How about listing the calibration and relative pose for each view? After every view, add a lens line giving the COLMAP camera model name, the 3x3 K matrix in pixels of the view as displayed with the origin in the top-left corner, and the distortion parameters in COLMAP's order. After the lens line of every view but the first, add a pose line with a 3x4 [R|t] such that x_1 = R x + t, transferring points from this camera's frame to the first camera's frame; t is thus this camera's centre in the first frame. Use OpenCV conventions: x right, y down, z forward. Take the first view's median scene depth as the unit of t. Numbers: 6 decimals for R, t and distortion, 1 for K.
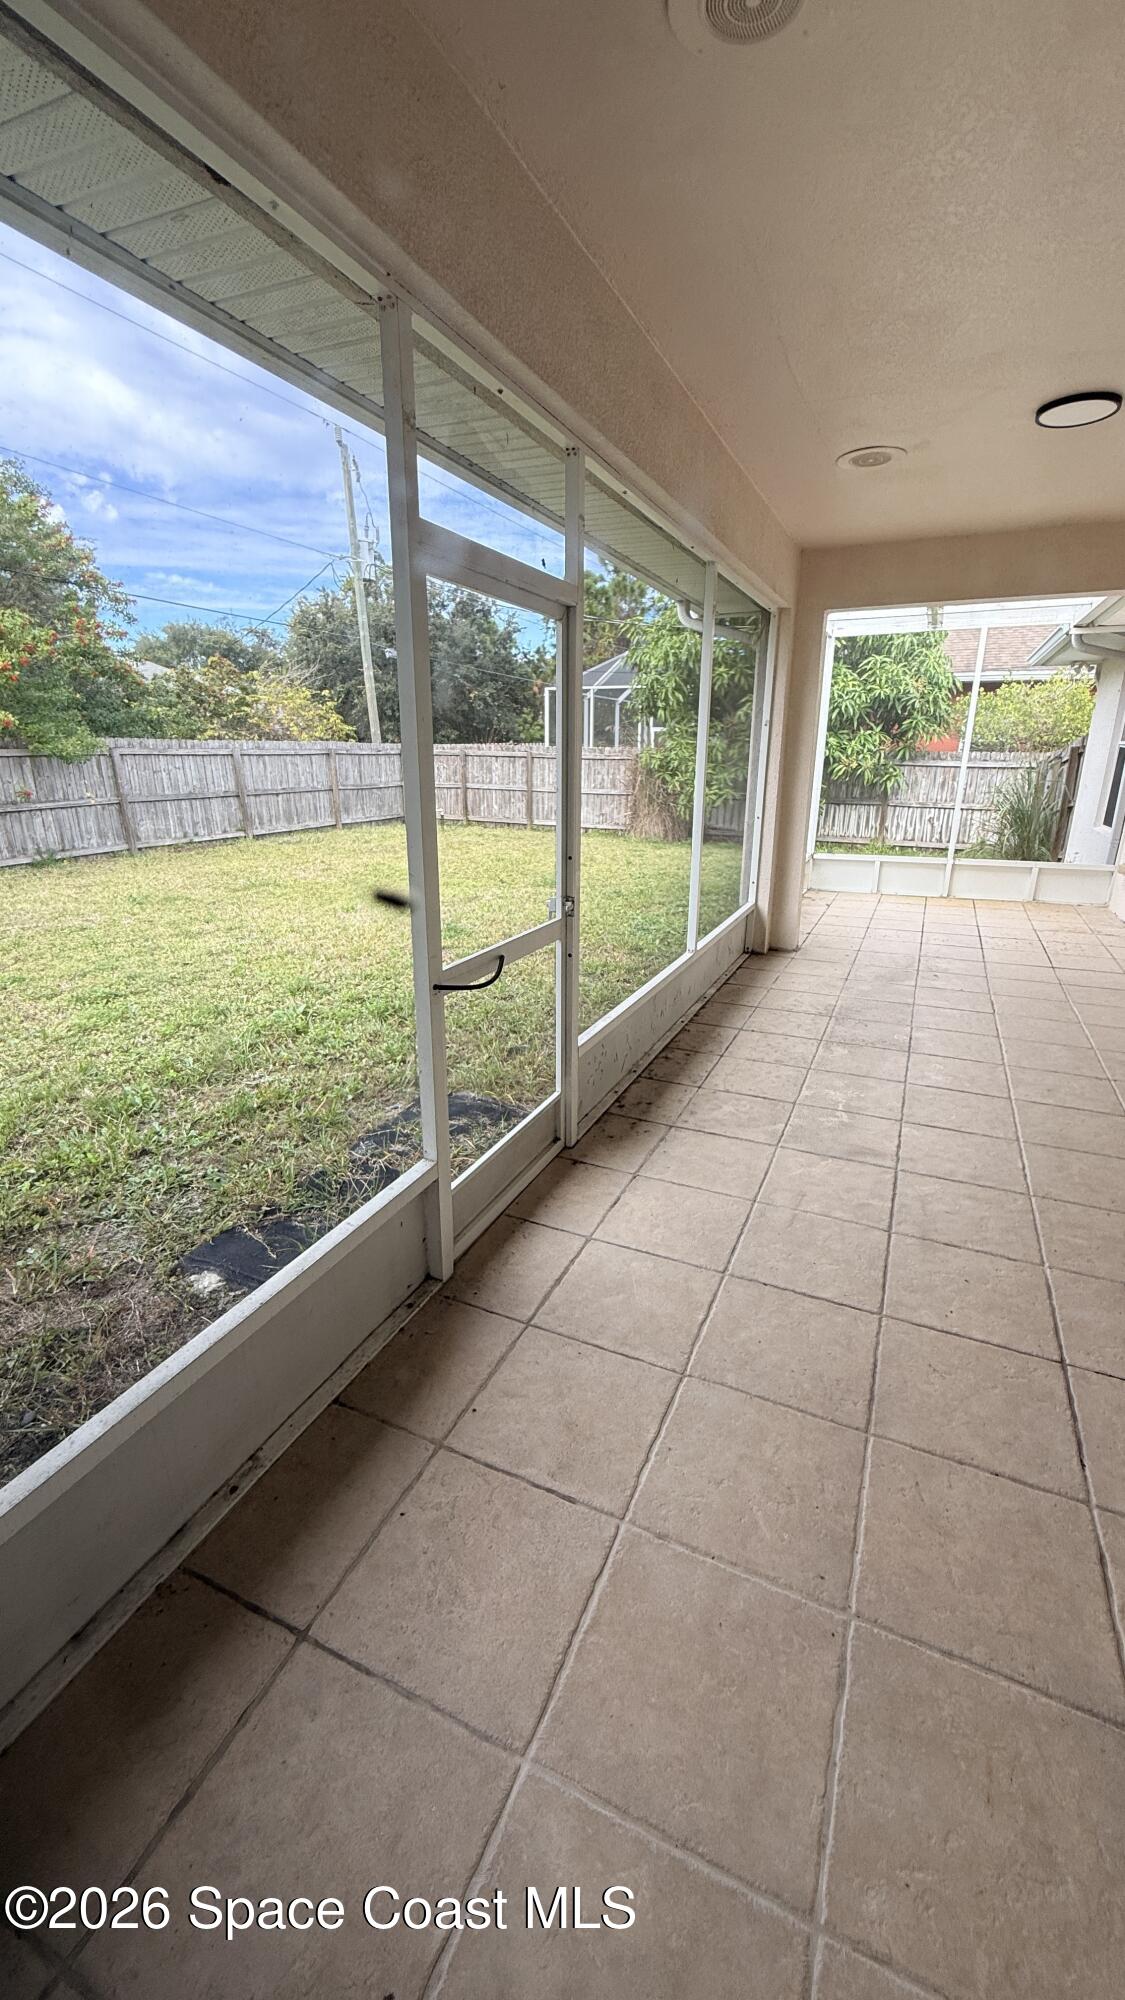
lens RADIAL K [[797.5, 0, 565.5], [0, 797.5, 995.1], [0, 0, 1]] dist [0.000037, -0.000348]
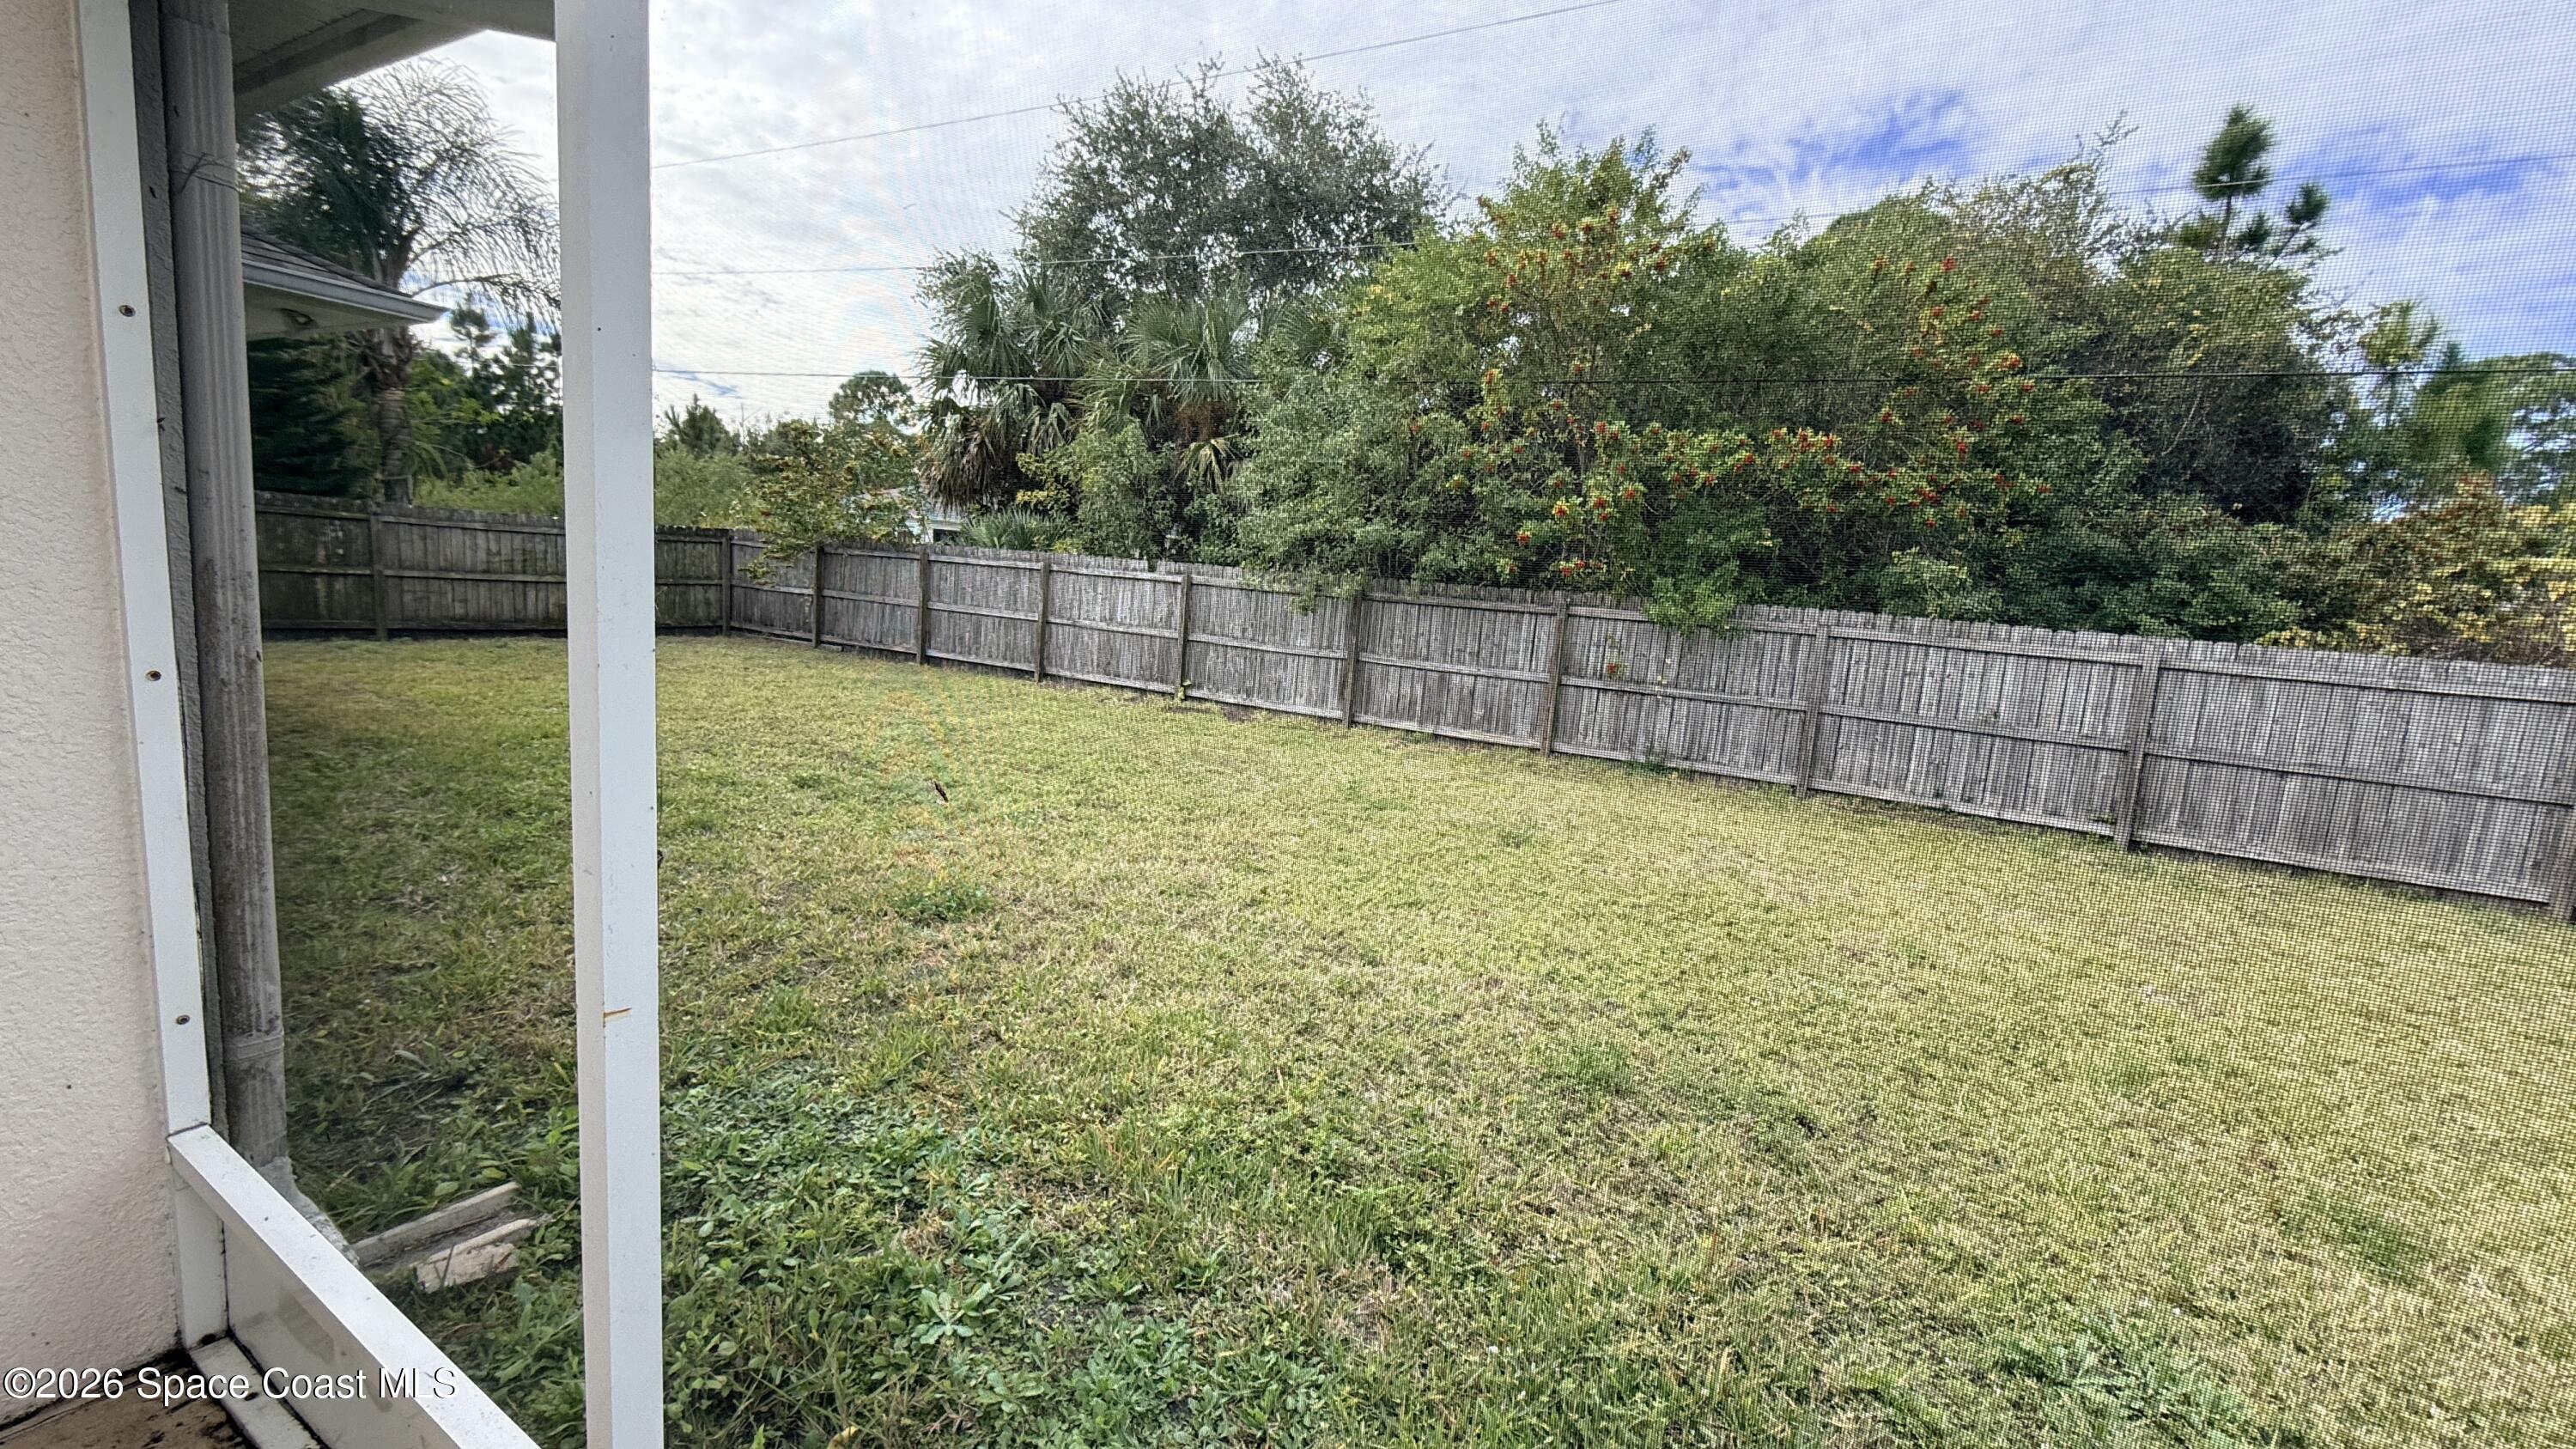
lens RADIAL K [[1027.3, 0, 1293.1], [0, 1027.3, 726.4], [0, 0, 1]] dist [0.000037, -0.000348]
pose [[-0.100044, 0.126422, -0.986919, 0.063212], [-0.375919, 0.913575, 0.155134, -0.050464], [0.921236, 0.386521, -0.043873, 0.167277]]
